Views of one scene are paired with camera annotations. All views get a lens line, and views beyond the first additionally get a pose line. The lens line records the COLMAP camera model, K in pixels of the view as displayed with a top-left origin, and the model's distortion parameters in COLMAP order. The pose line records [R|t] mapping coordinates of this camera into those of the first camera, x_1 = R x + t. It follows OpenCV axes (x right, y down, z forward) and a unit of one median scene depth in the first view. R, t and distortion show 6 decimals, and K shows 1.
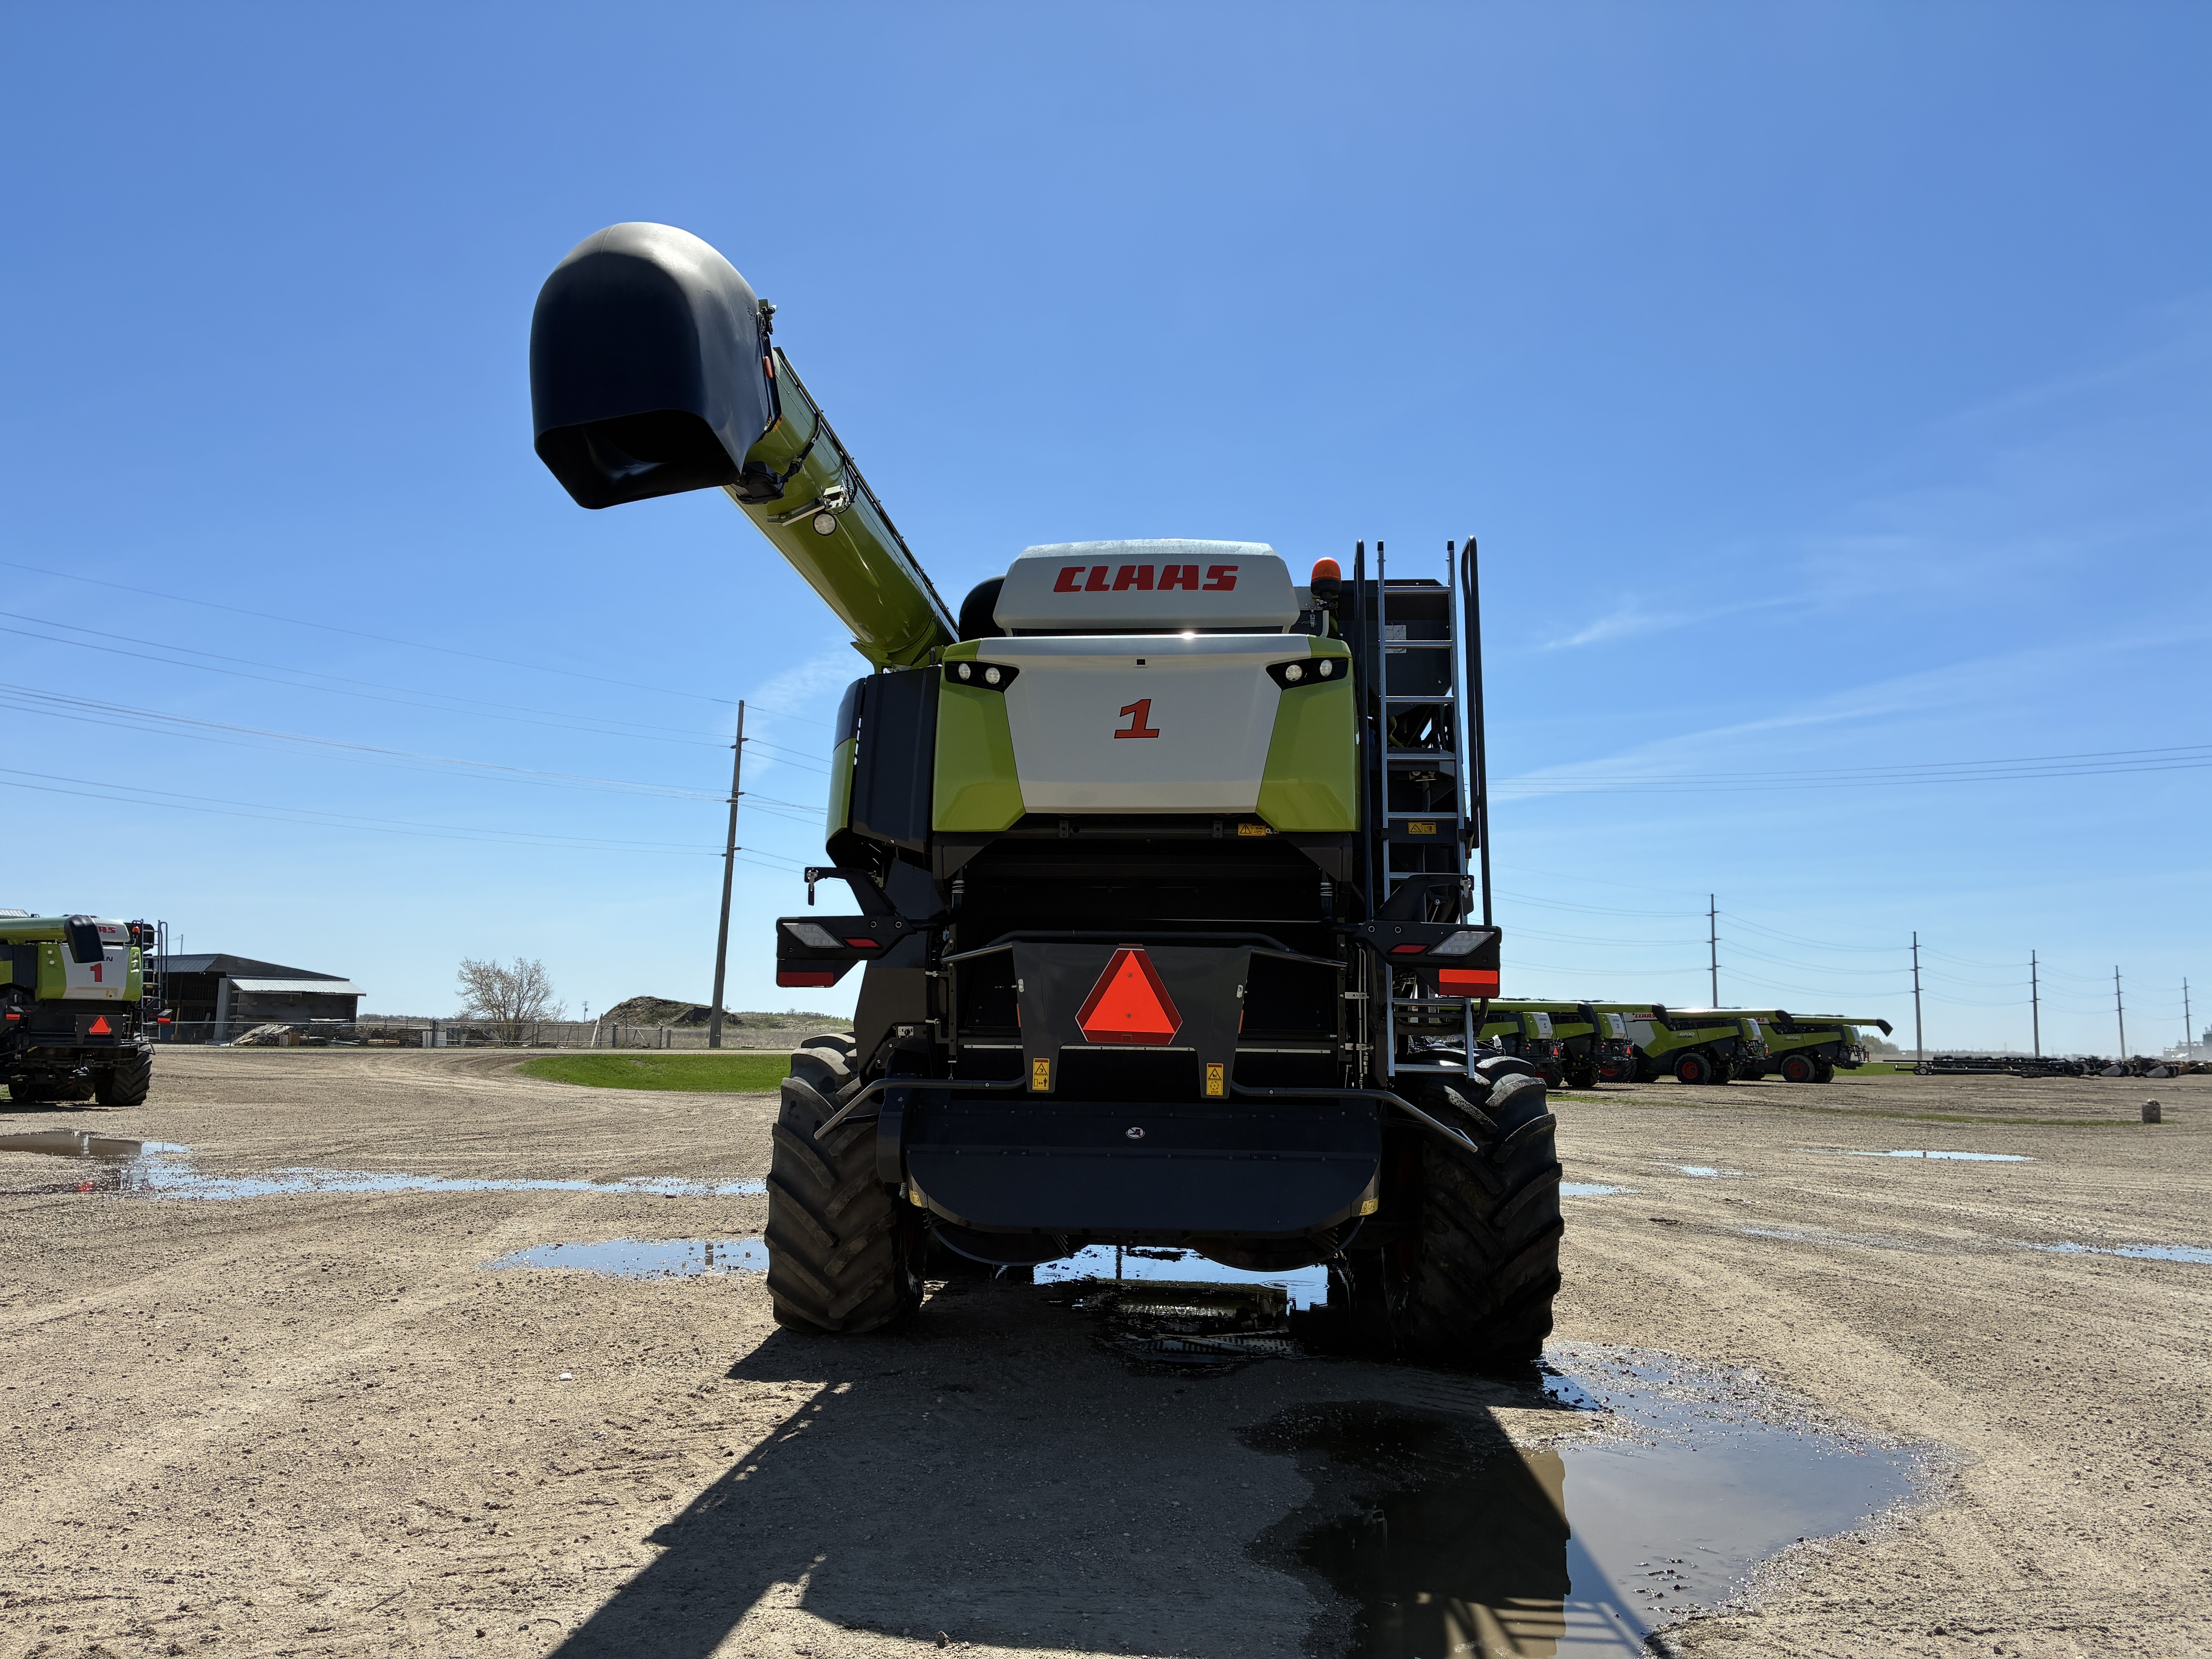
lens RADIAL K [[1695.5, 0, 1106.4], [0, 1695.5, 779.2], [0, 0, 1]] dist [0.034279, -0.030861]
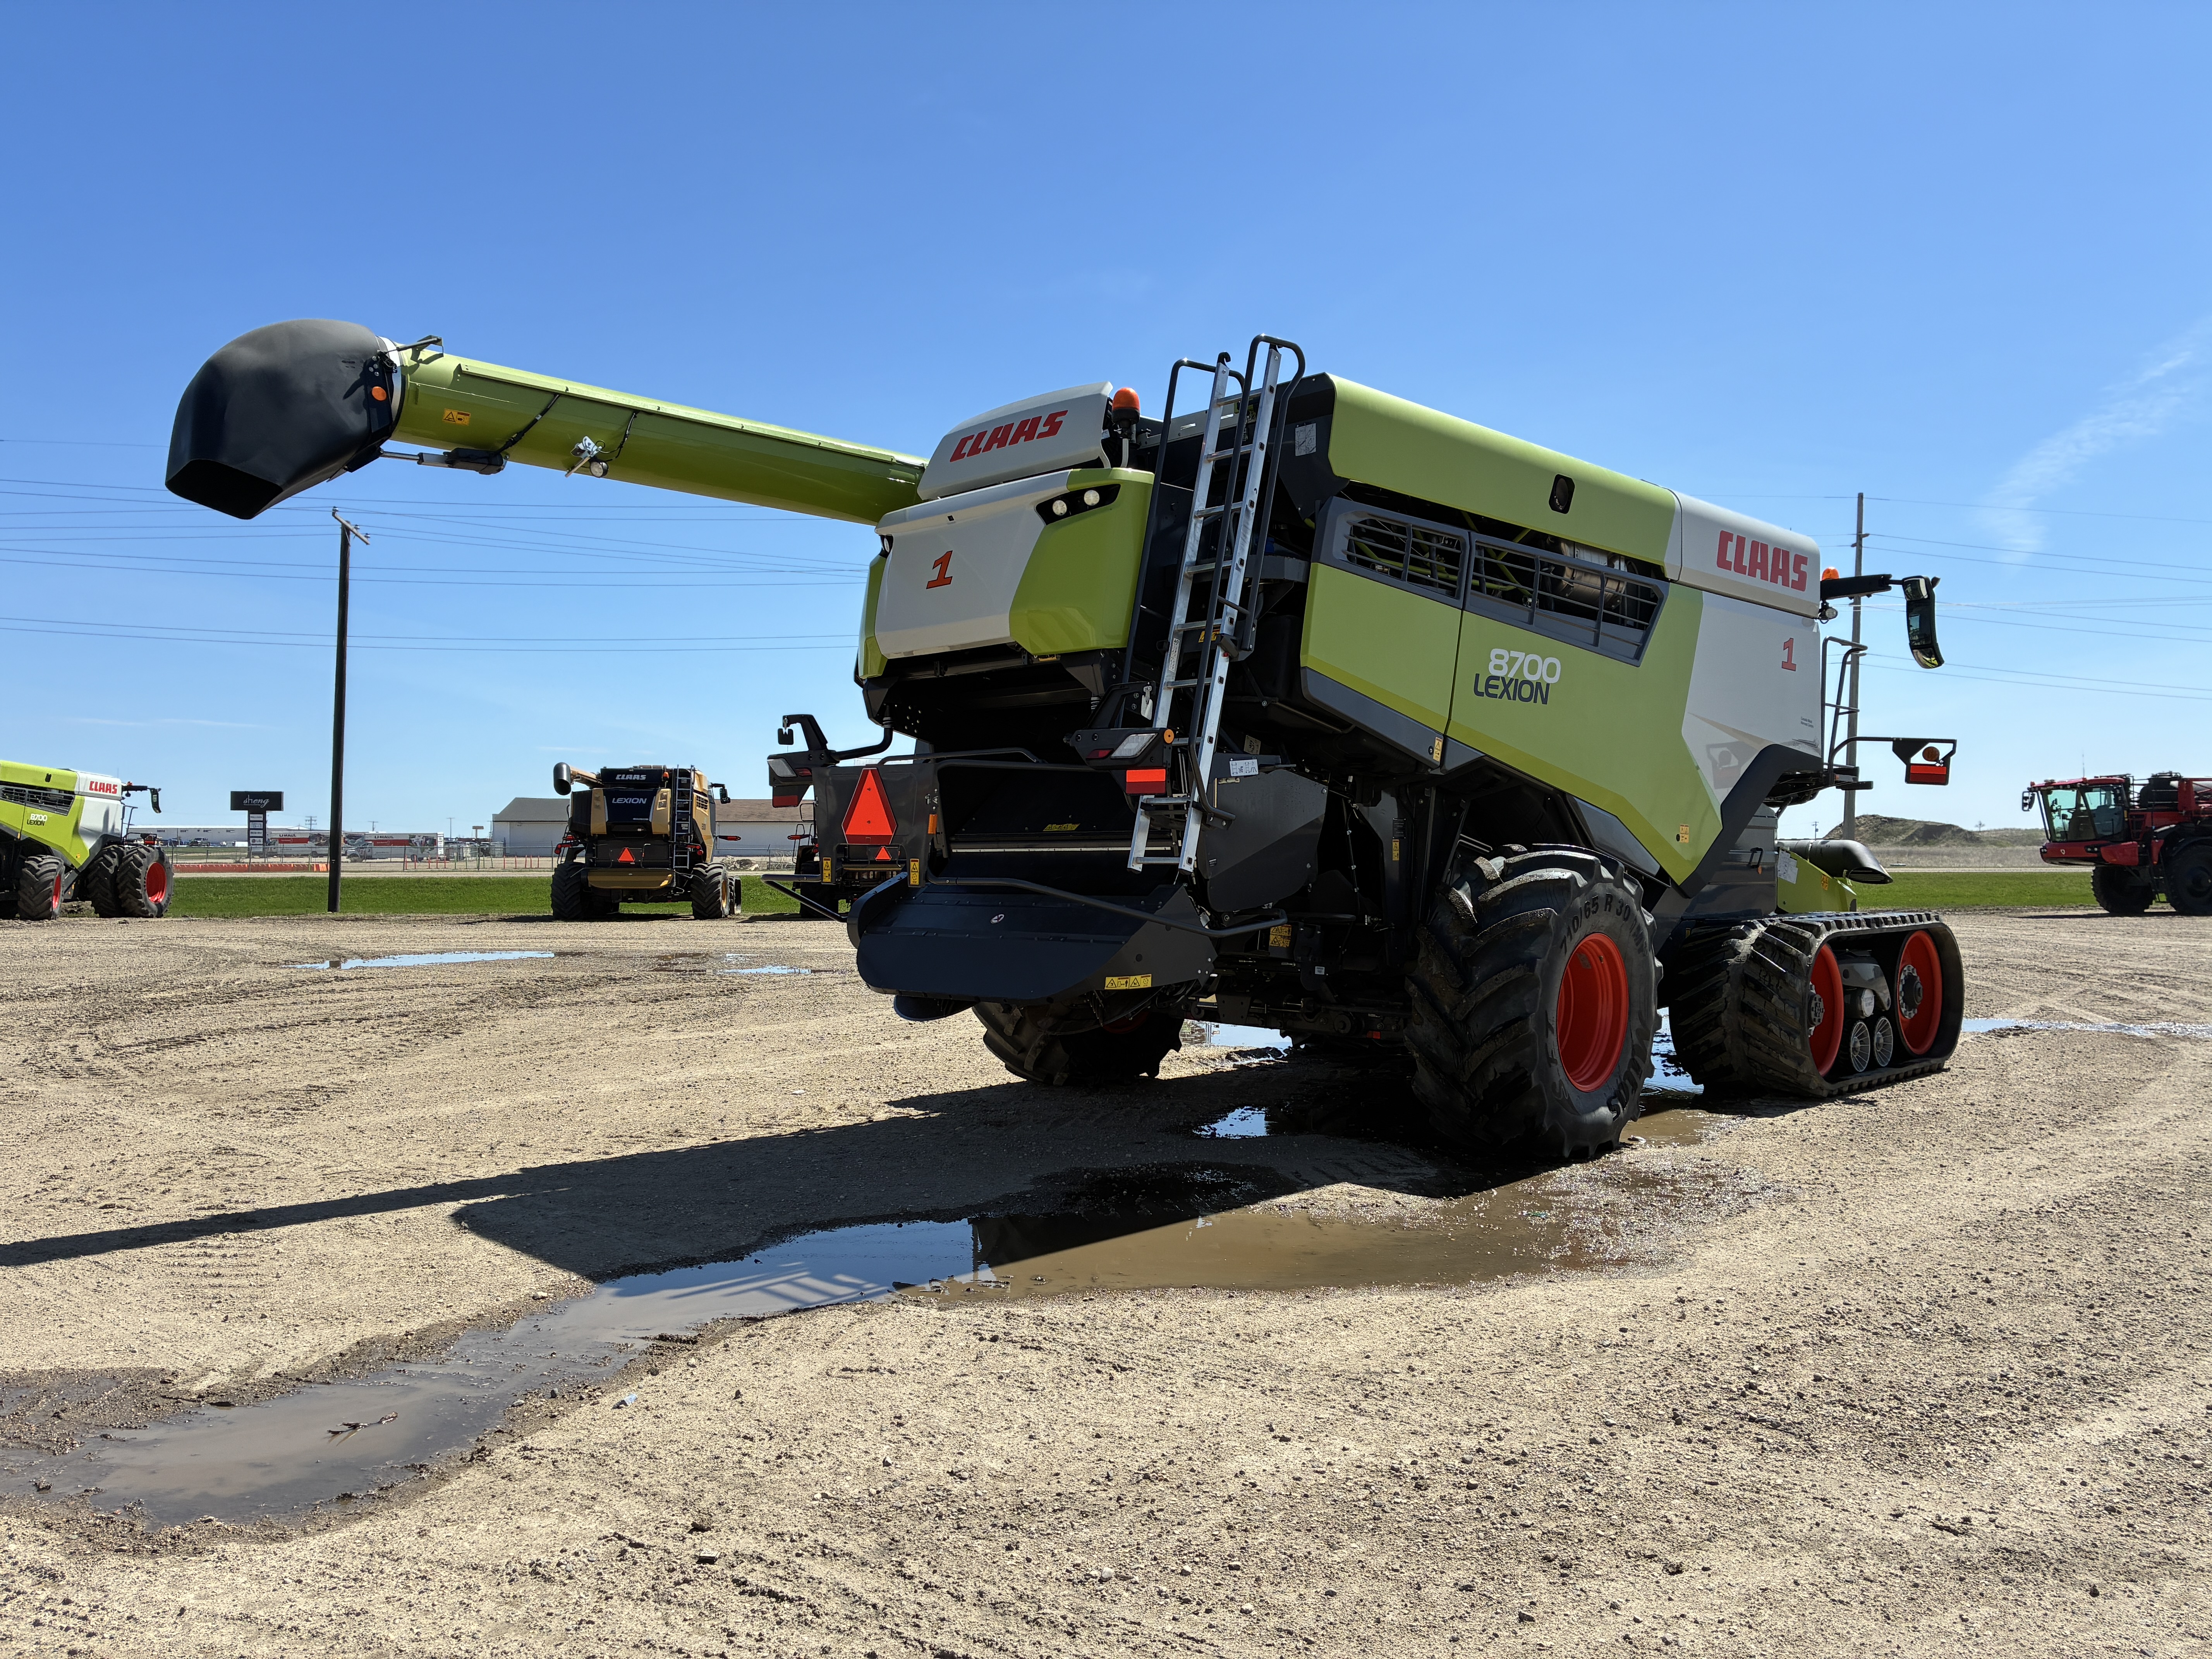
lens RADIAL K [[1695.5, 0, 1106.1], [0, 1695.5, 822.4], [0, 0, 1]] dist [0.034279, -0.030861]
pose [[0.769952, -0.030267, -0.637384, 0.821701], [0.111771, 0.989829, 0.088014, 0.045046], [0.628237, -0.139007, 0.765503, 0.152833]]
